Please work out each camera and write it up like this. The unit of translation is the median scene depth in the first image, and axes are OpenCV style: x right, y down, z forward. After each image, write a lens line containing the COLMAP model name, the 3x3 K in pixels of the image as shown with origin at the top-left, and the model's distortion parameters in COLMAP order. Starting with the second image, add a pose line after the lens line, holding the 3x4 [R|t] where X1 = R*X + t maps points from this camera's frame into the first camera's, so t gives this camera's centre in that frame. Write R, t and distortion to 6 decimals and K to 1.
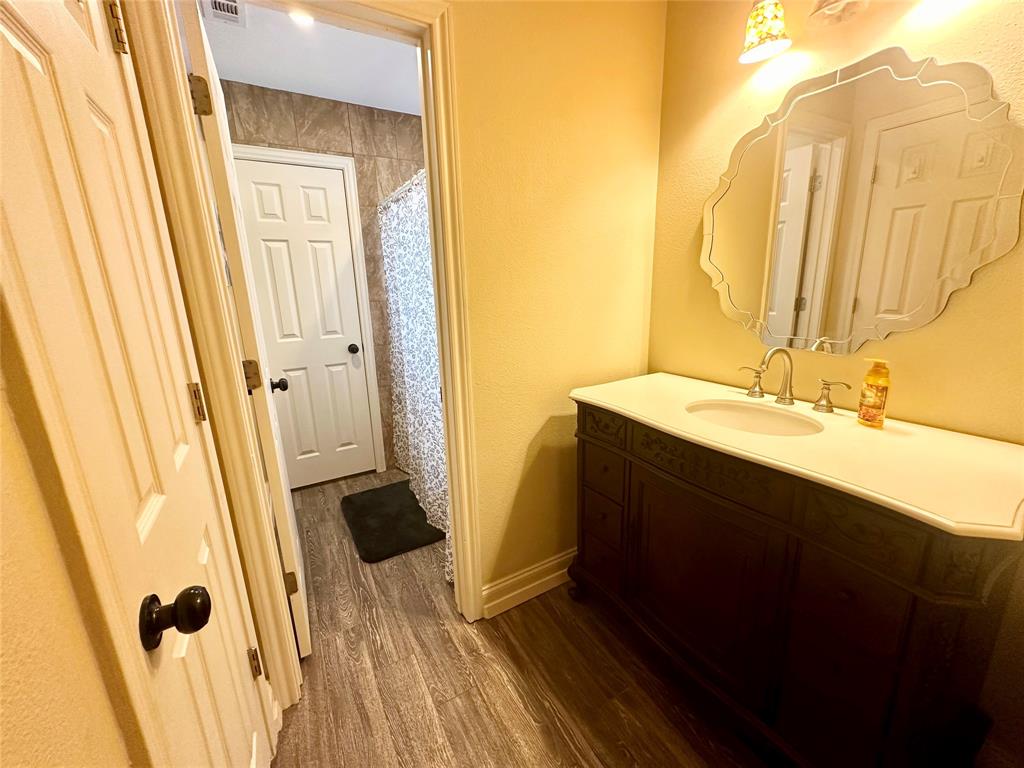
lens RADIAL K [[407.1, 0, 511.3], [0, 407.1, 383.3], [0, 0, 1]] dist [-0.004215, 0.000379]
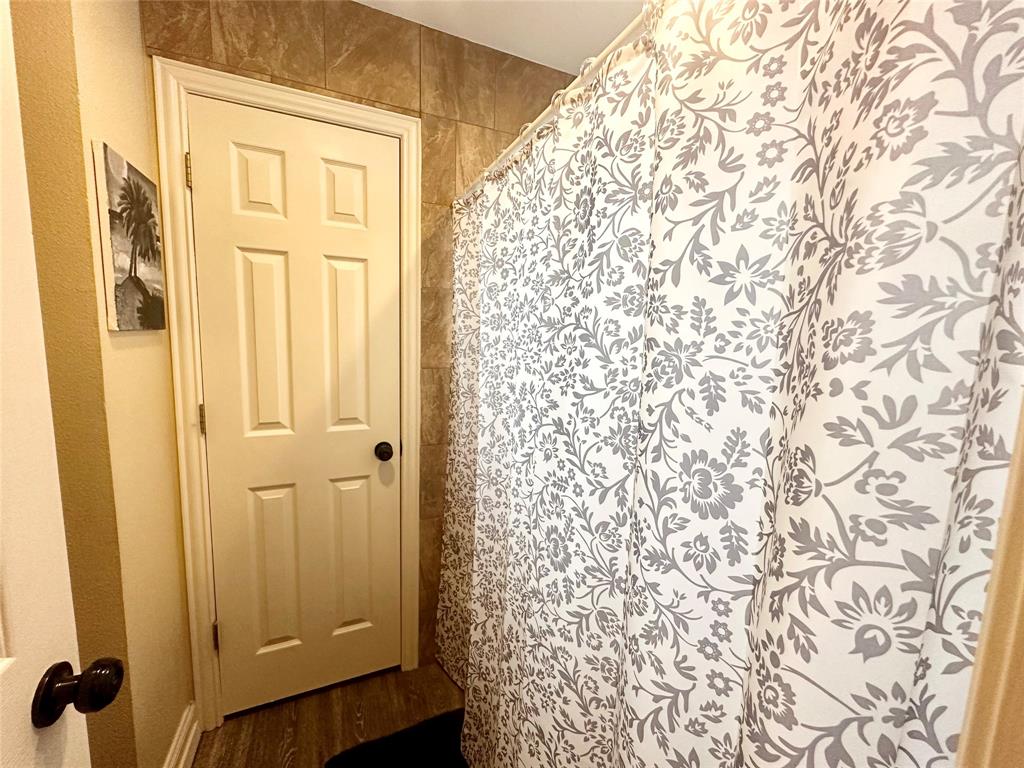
lens RADIAL K [[407.1, 0, 514.7], [0, 407.1, 384.2], [0, 0, 1]] dist [-0.004215, 0.000379]
pose [[0.993003, 0.067784, -0.096702, -0.175564], [-0.078830, 0.990186, -0.115399, -0.132305], [0.087931, 0.122214, 0.988601, 0.488549]]
